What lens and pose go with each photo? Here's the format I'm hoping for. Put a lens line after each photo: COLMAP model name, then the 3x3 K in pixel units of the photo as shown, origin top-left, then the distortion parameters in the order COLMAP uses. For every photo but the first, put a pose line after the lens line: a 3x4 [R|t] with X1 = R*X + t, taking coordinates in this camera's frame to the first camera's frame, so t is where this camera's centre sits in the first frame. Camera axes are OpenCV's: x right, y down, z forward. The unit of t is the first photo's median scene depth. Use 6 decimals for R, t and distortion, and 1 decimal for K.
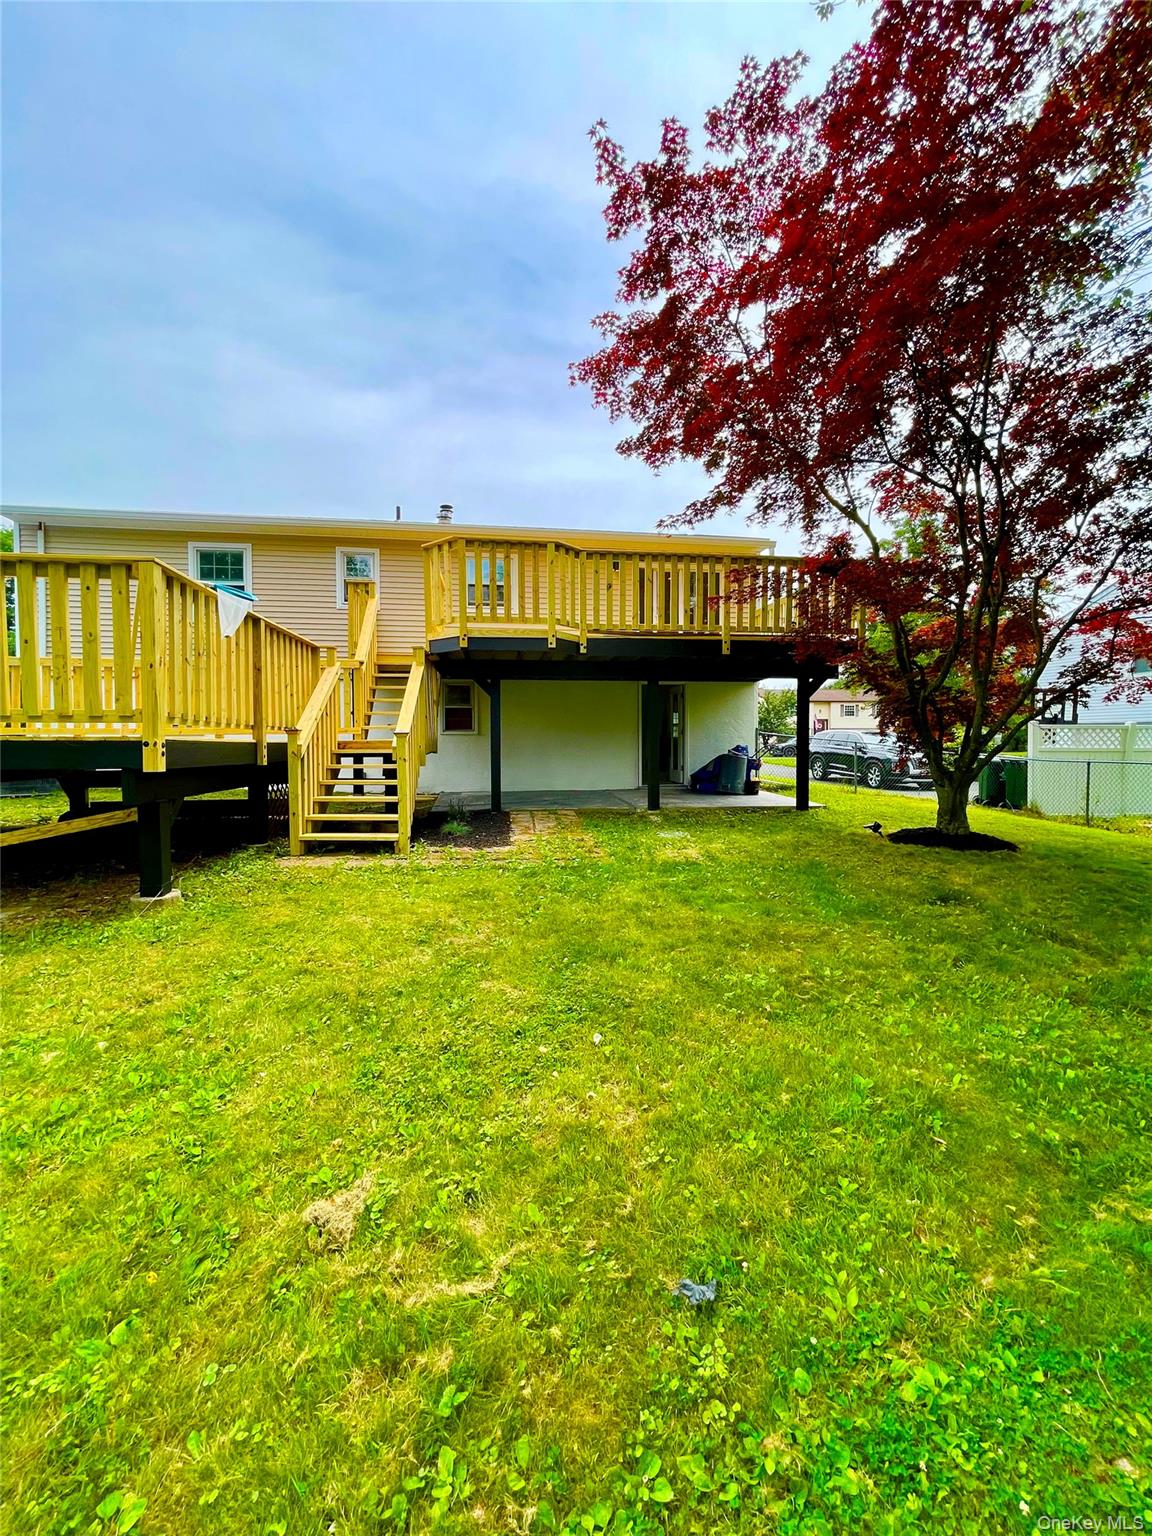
lens RADIAL K [[621.8, 0, 577.1], [0, 621.8, 762.5], [0, 0, 1]] dist [0.000552, -0.005719]
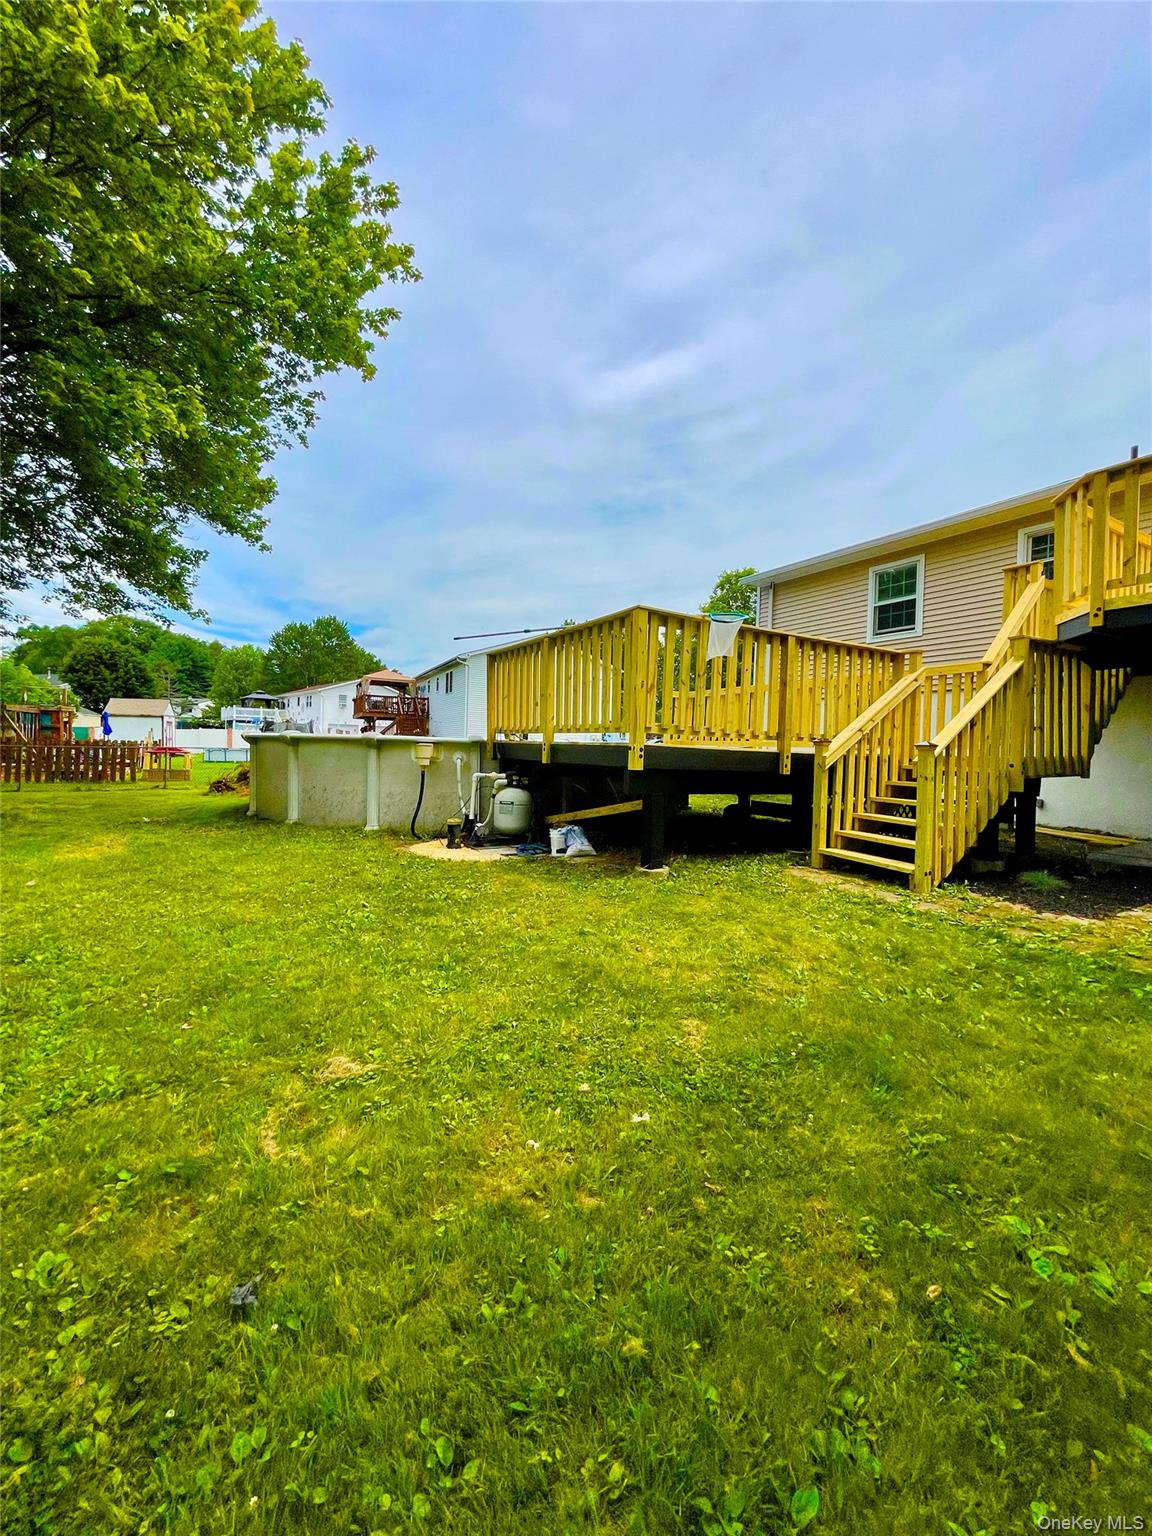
lens RADIAL K [[621.8, 0, 577.1], [0, 621.8, 762.5], [0, 0, 1]] dist [0.000552, -0.005719]
pose [[0.383671, 0.034317, -0.922832, 0.327207], [-0.064305, 0.997876, 0.010372, -0.004201], [0.921228, 0.055363, 0.385063, 0.274250]]
